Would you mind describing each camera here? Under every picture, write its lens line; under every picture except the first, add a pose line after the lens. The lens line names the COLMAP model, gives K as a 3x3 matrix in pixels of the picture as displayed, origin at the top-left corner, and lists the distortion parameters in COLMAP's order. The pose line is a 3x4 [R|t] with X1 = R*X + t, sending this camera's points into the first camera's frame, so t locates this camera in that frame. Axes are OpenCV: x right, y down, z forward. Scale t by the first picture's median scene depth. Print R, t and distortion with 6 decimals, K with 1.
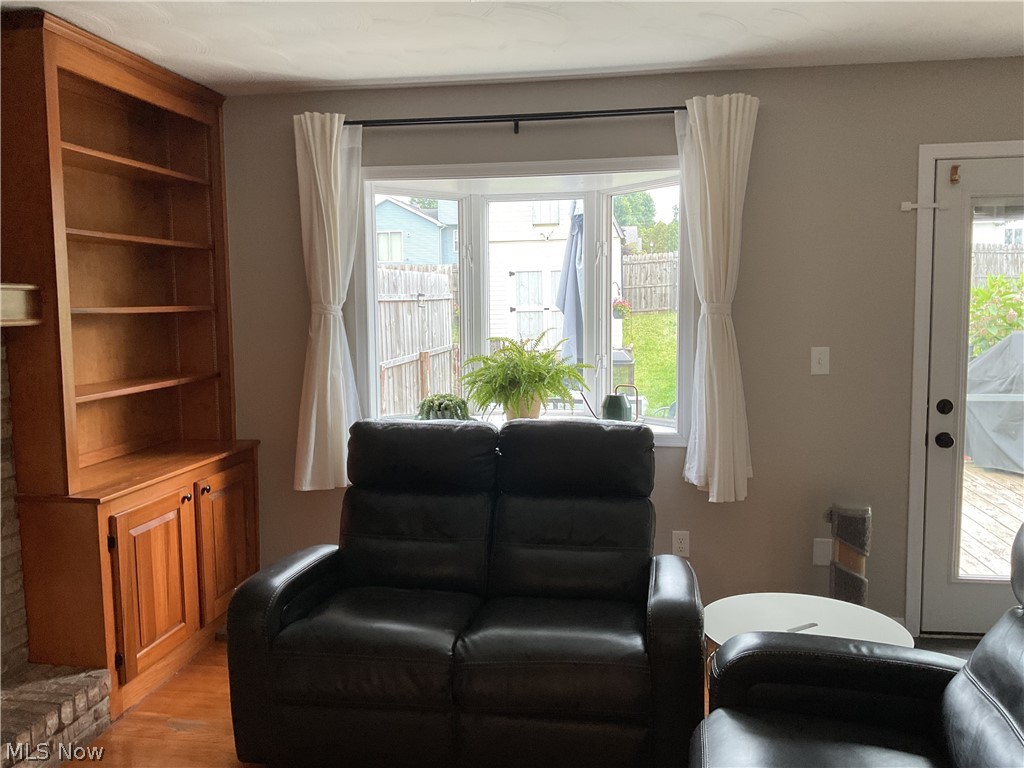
lens RADIAL K [[861.1, 0, 512.5], [0, 861.1, 388.5], [0, 0, 1]] dist [0.005331, -0.006955]
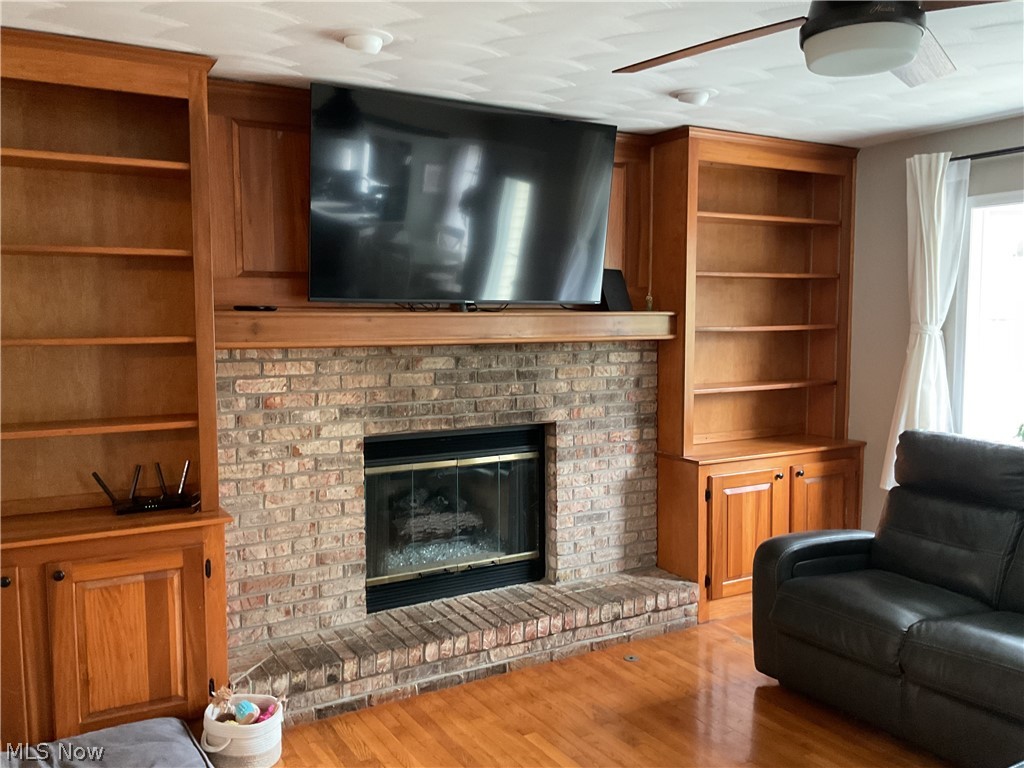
lens RADIAL K [[858.0, 0, 512.0], [0, 858.0, 384.0], [0, 0, 1]] dist [0.137170, -0.270996]
pose [[0.626902, 0.066652, -0.776242, 0.398609], [-0.079221, 0.996623, 0.021596, -0.005606], [0.775060, 0.047956, 0.630065, -0.135688]]
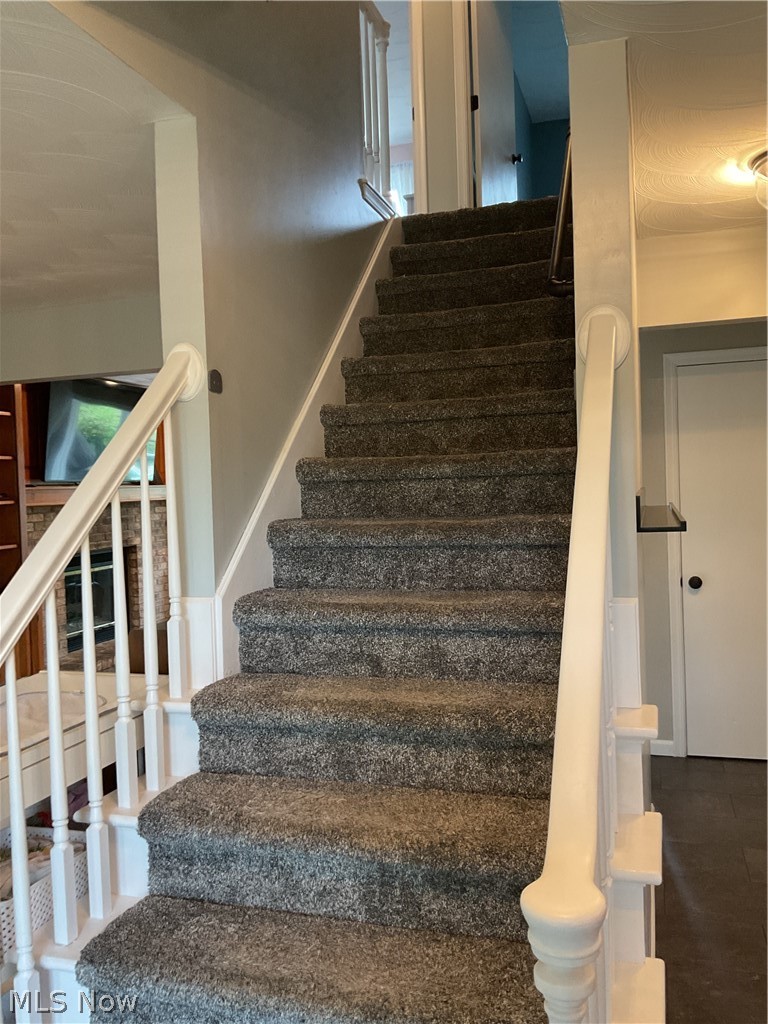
lens RADIAL K [[858.0, 0, 384.0], [0, 858.0, 512.0], [0, 0, 1]] dist [0.137170, -0.270996]
pose [[0.988238, -0.018276, -0.151829, 0.477362], [0.008226, 0.997748, -0.066562, 0.134995], [0.152703, 0.064530, 0.986163, -1.416793]]
